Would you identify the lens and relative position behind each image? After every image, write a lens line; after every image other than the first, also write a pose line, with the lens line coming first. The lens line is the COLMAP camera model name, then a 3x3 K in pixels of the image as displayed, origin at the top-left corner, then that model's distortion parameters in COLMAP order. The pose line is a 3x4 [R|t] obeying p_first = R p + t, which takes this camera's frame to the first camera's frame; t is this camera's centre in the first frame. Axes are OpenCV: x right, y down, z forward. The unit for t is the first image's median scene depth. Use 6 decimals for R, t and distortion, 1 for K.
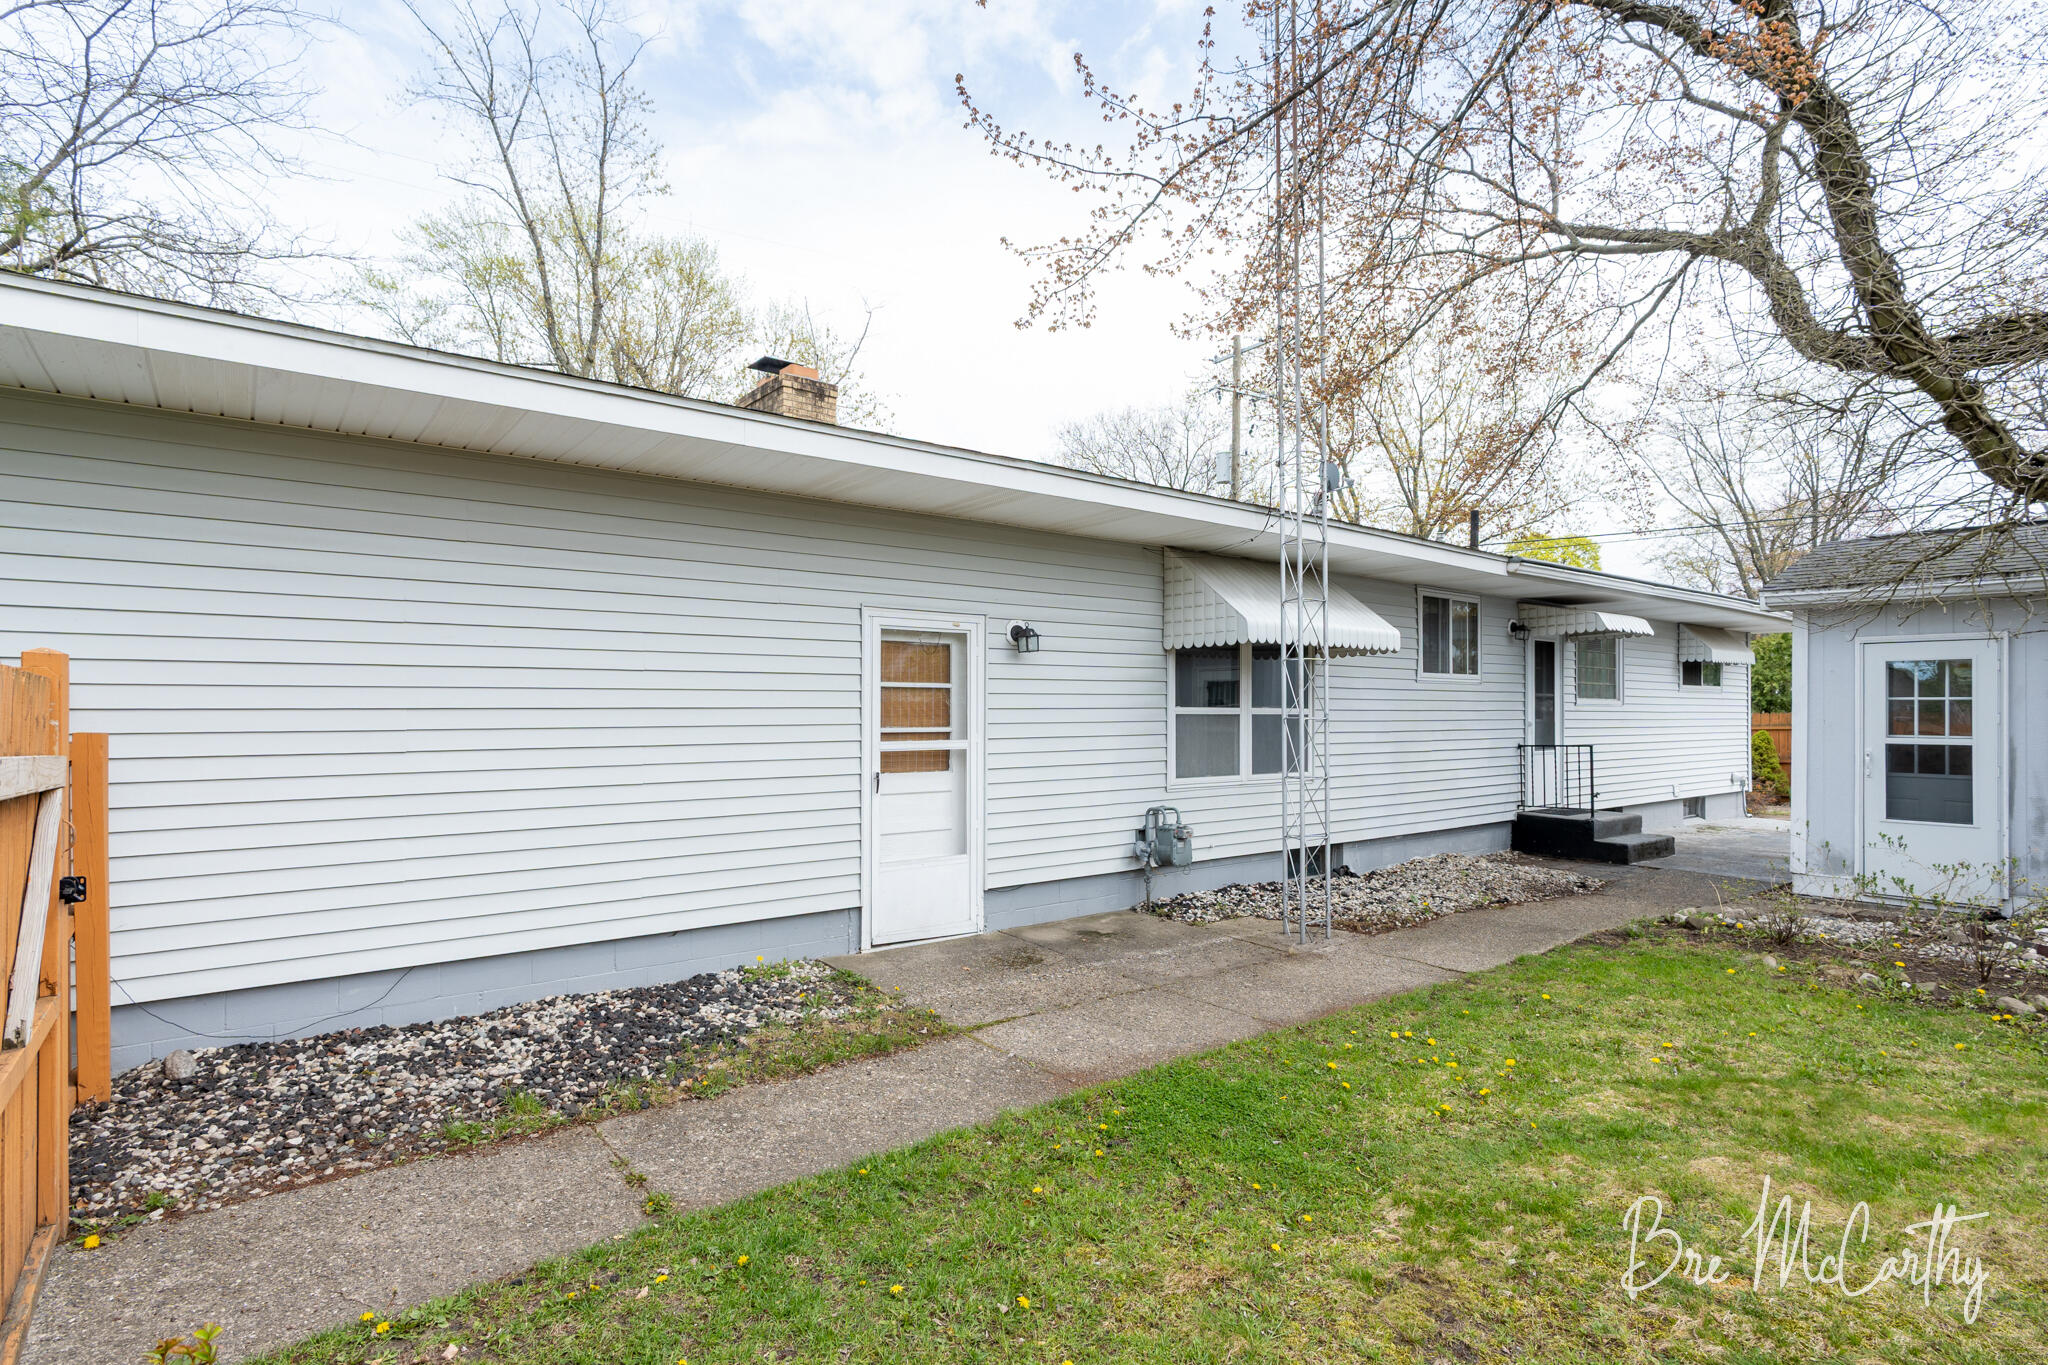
lens RADIAL K [[1054.5, 0, 1026.8], [0, 1054.5, 709.2], [0, 0, 1]] dist [-0.002161, -0.000321]
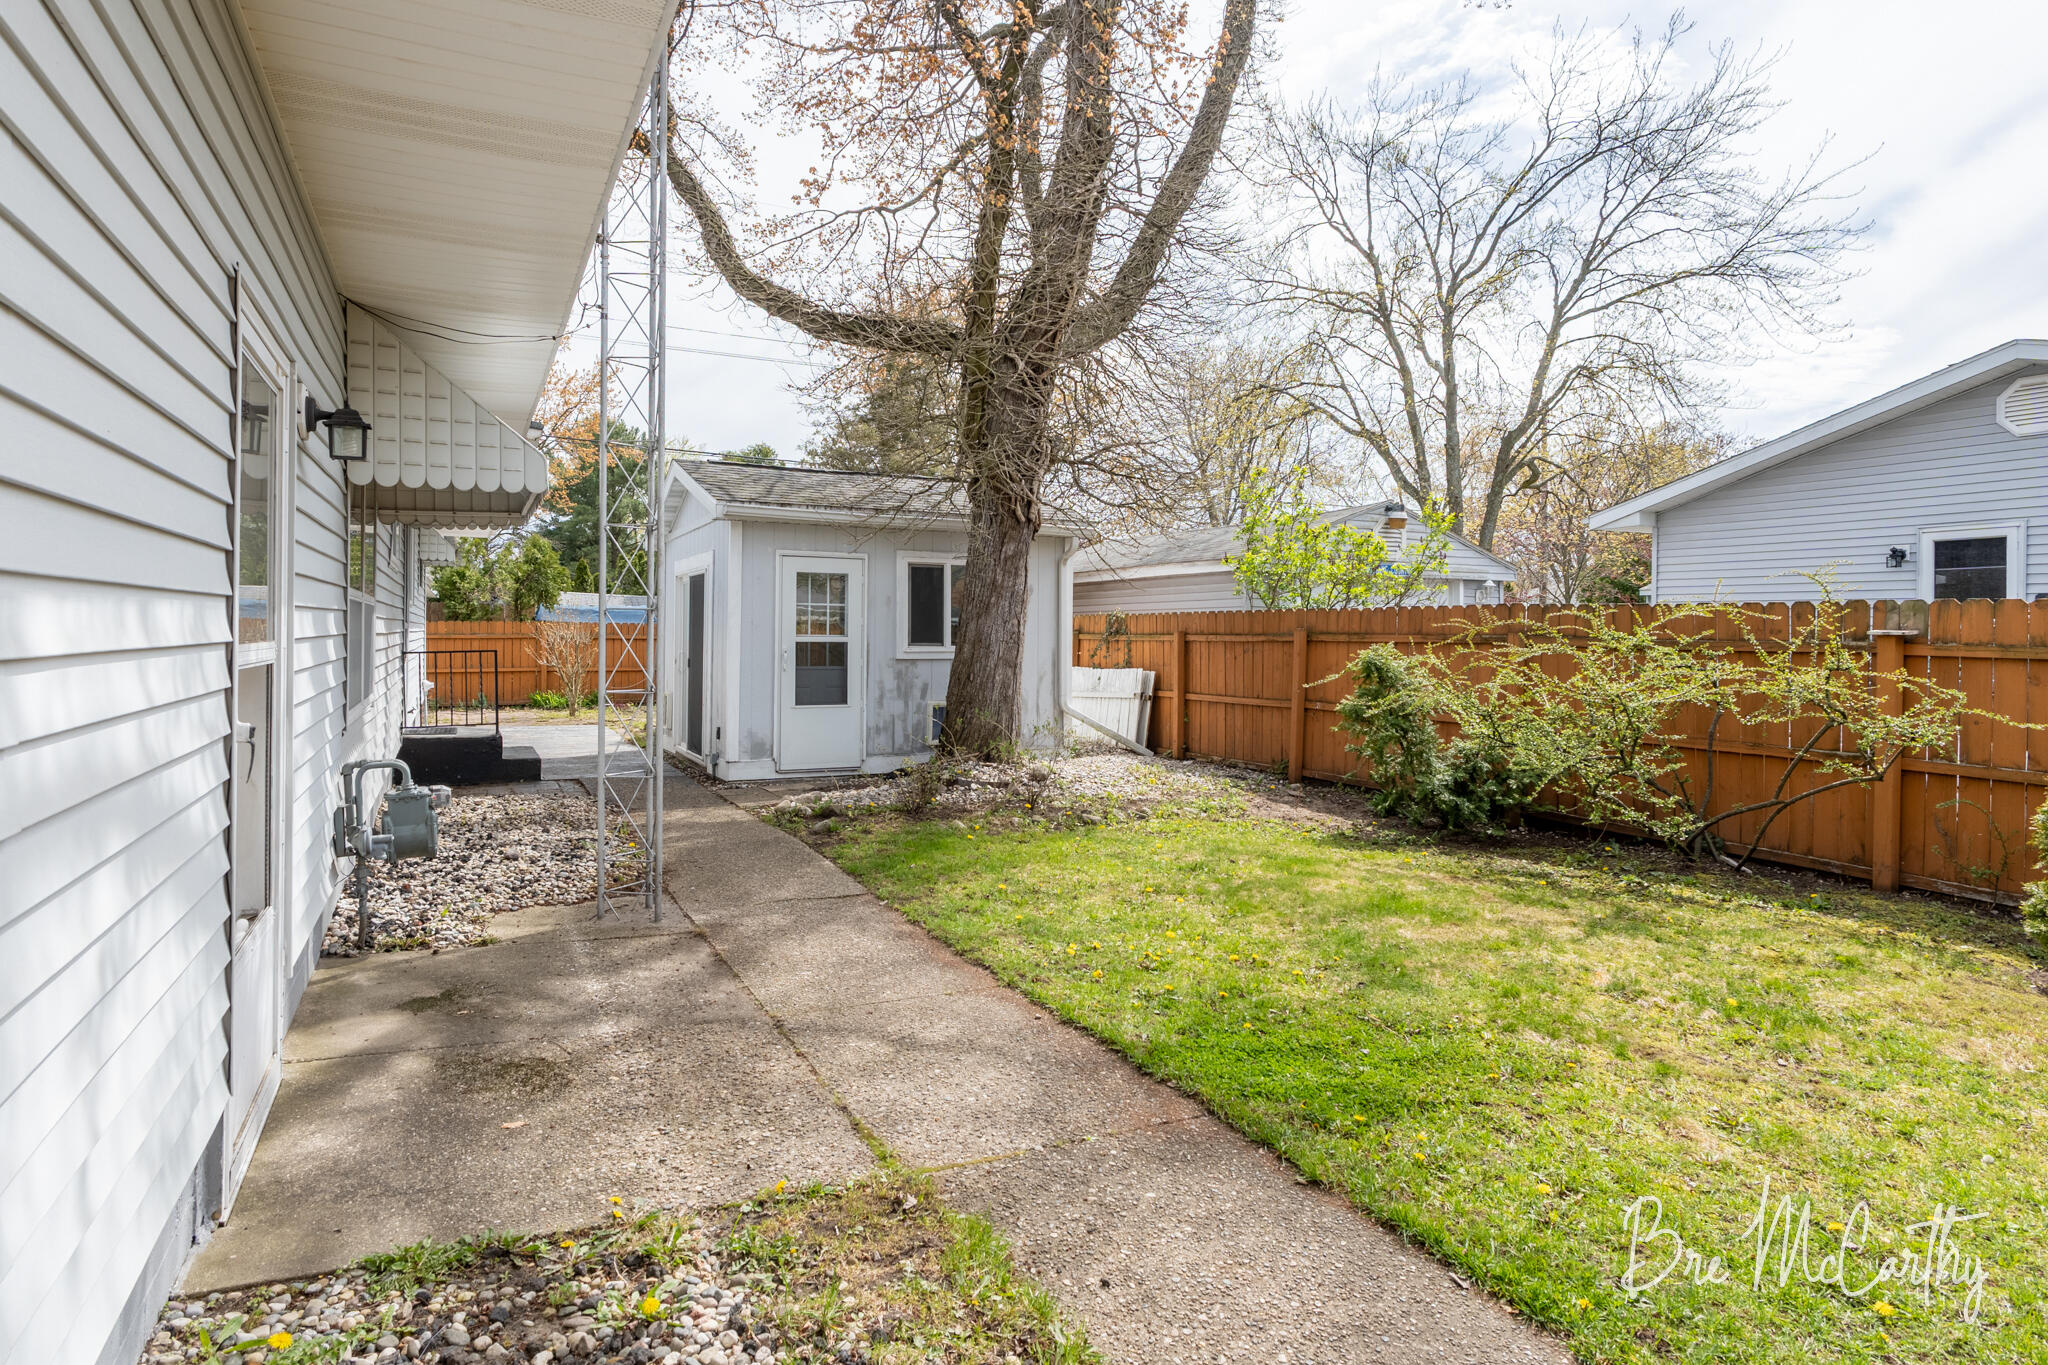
lens RADIAL K [[1116.9, 0, 1014.3], [0, 1116.9, 659.3], [0, 0, 1]] dist [0.000718, 0.000090]
pose [[0.220178, -0.024176, 0.975160, -0.352718], [-0.009036, 0.999599, 0.026823, 0.016938], [-0.975418, -0.014718, 0.219871, 0.488647]]
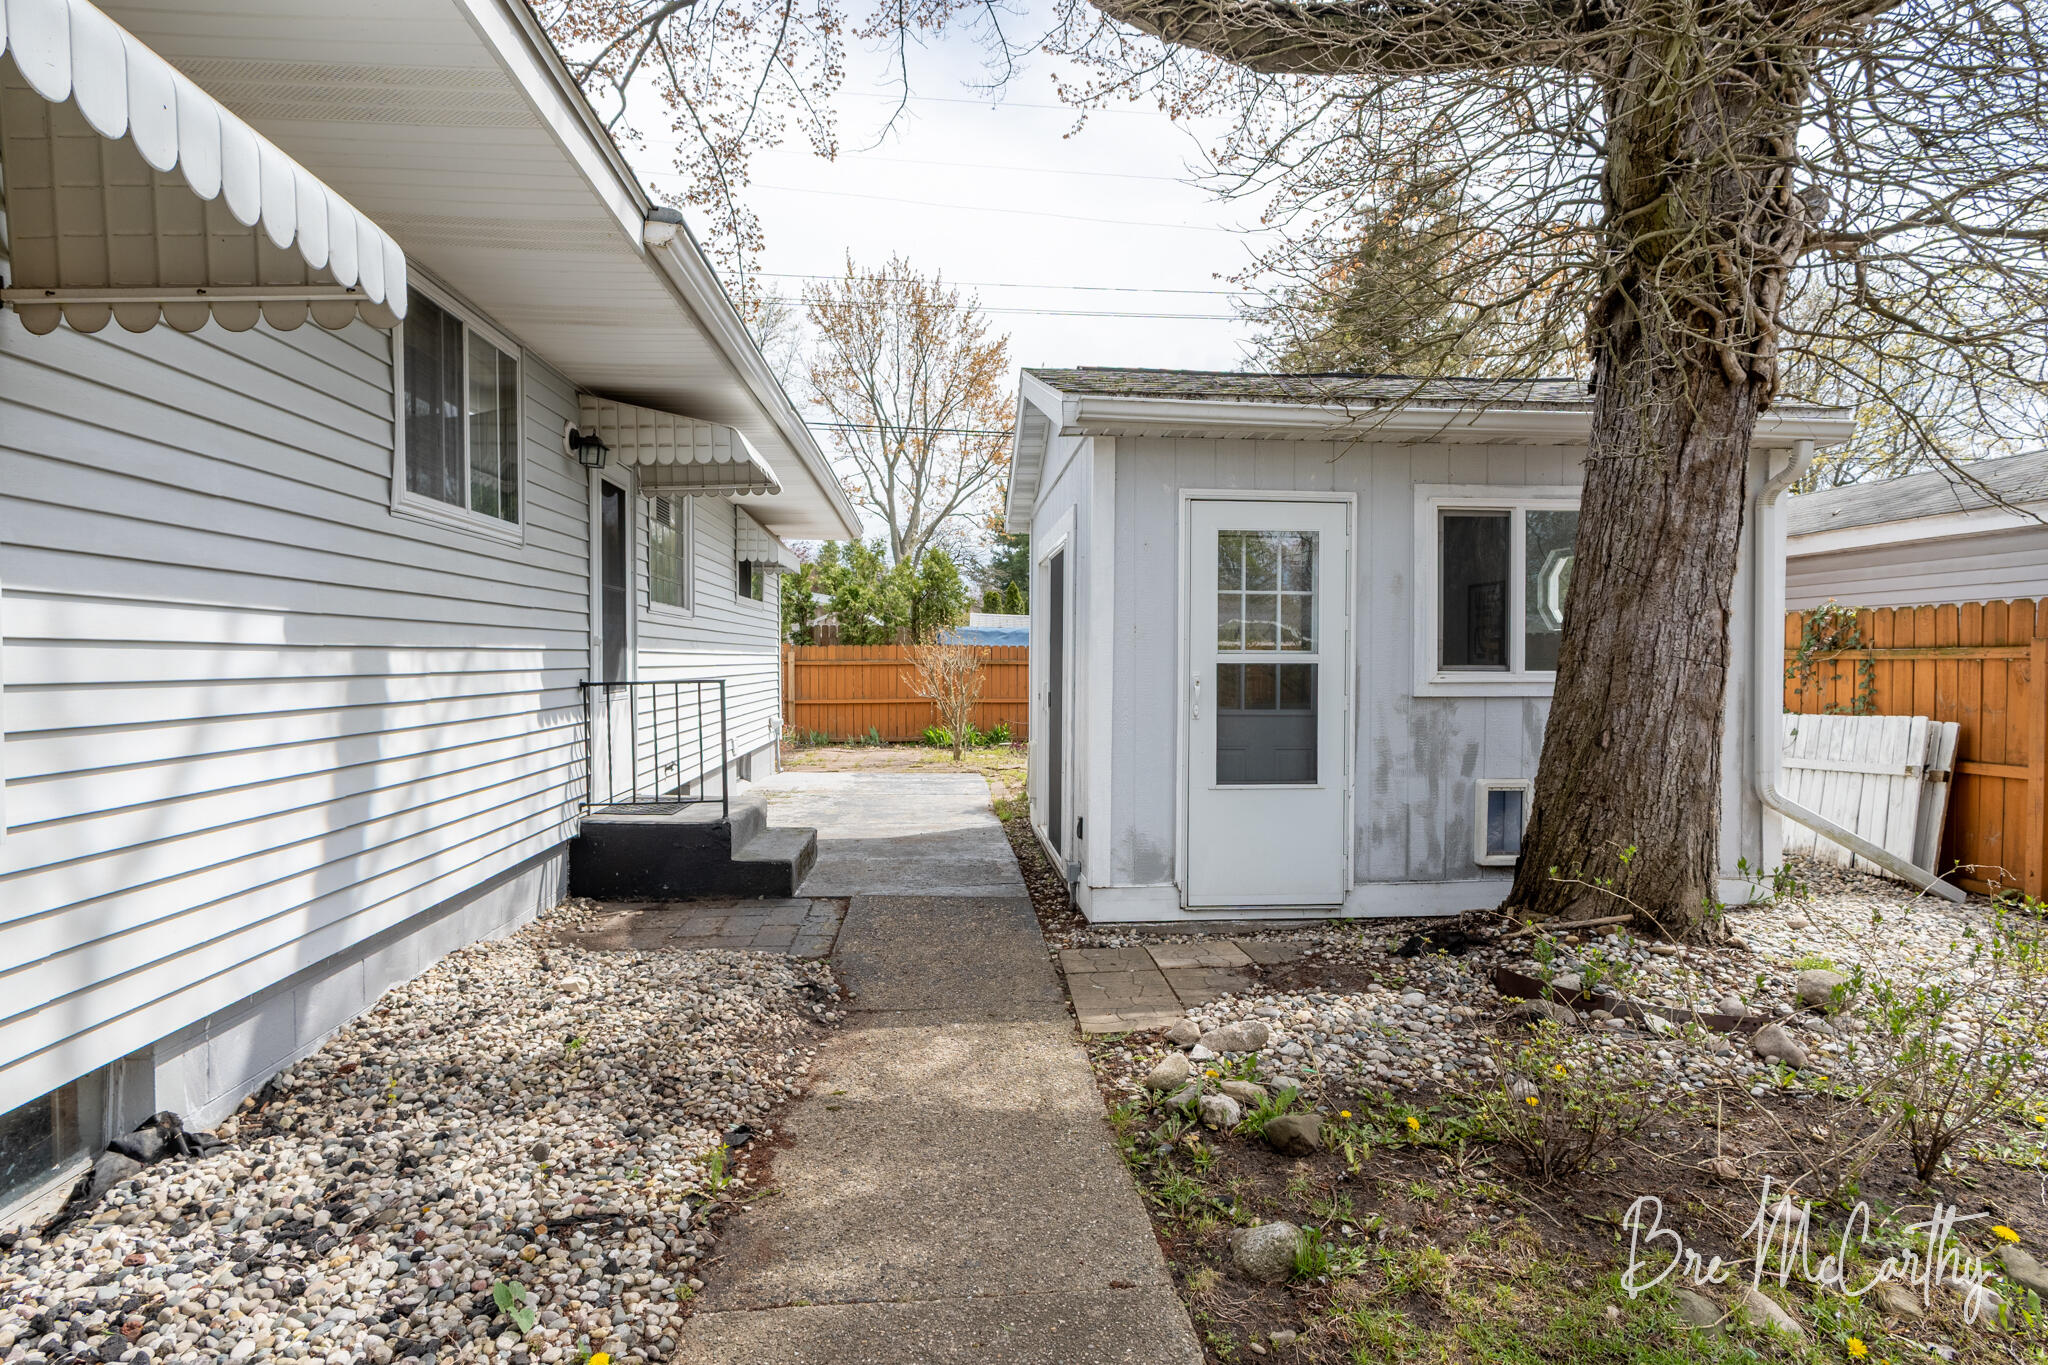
lens RADIAL K [[1116.9, 0, 1014.3], [0, 1116.9, 659.3], [0, 0, 1]] dist [0.000718, 0.000090]
pose [[0.576390, -0.002999, 0.817169, 0.213059], [-0.000754, 0.999991, 0.004202, 0.028066], [-0.817174, -0.003038, 0.576383, 0.723624]]
